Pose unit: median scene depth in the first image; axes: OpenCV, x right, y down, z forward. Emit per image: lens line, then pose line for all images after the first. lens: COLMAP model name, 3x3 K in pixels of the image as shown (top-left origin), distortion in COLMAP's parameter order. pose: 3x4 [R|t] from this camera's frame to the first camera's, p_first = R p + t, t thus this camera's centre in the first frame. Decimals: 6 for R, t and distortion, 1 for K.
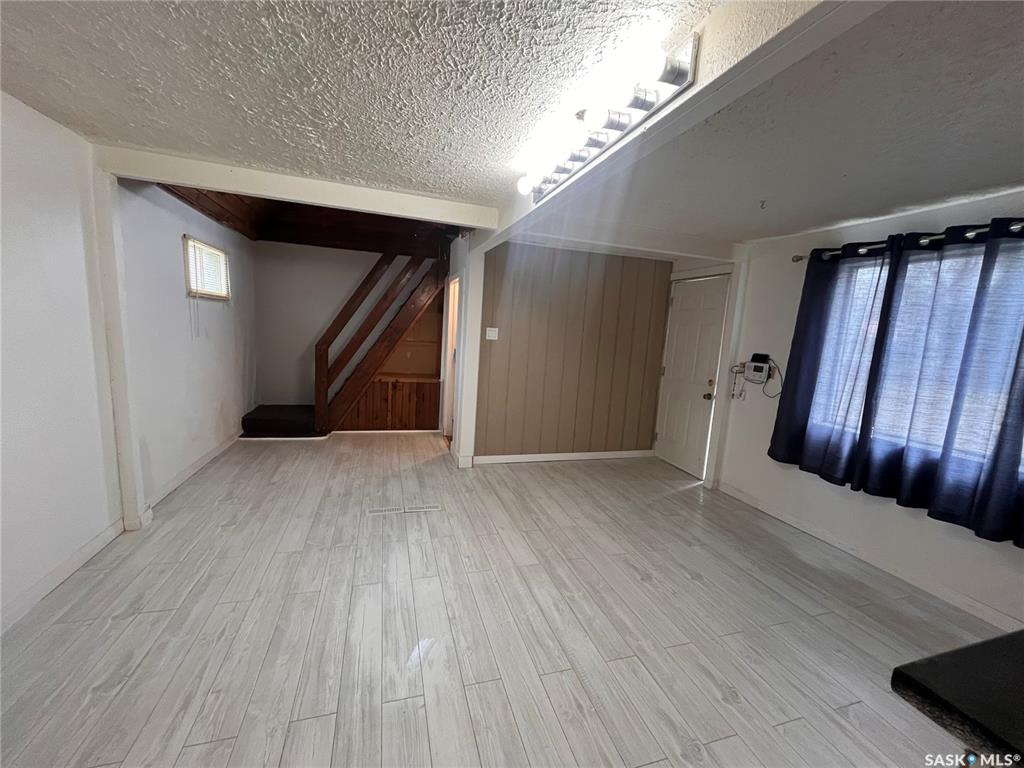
lens RADIAL K [[412.3, 0, 510.7], [0, 412.3, 387.9], [0, 0, 1]] dist [-0.002477, -0.000193]
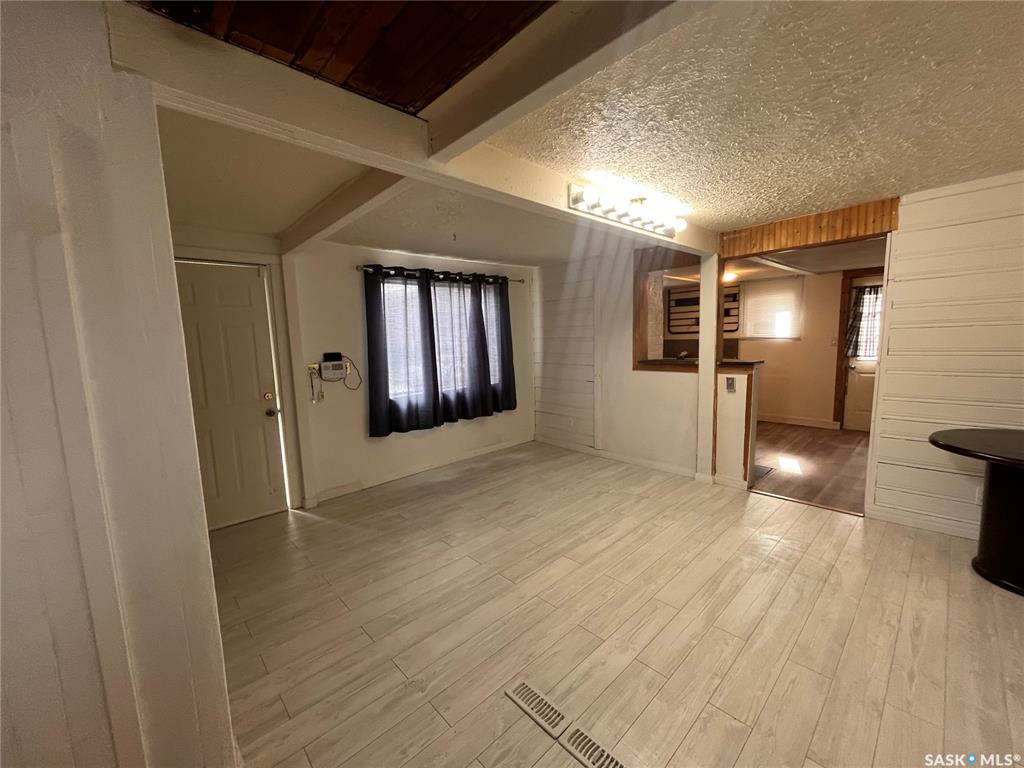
lens RADIAL K [[412.3, 0, 510.7], [0, 412.3, 387.9], [0, 0, 1]] dist [-0.002477, -0.000193]
pose [[-0.439916, -0.155419, 0.884488, -0.591429], [0.137828, 0.961557, 0.237512, -0.204652], [-0.887399, 0.226393, -0.401583, 1.165640]]
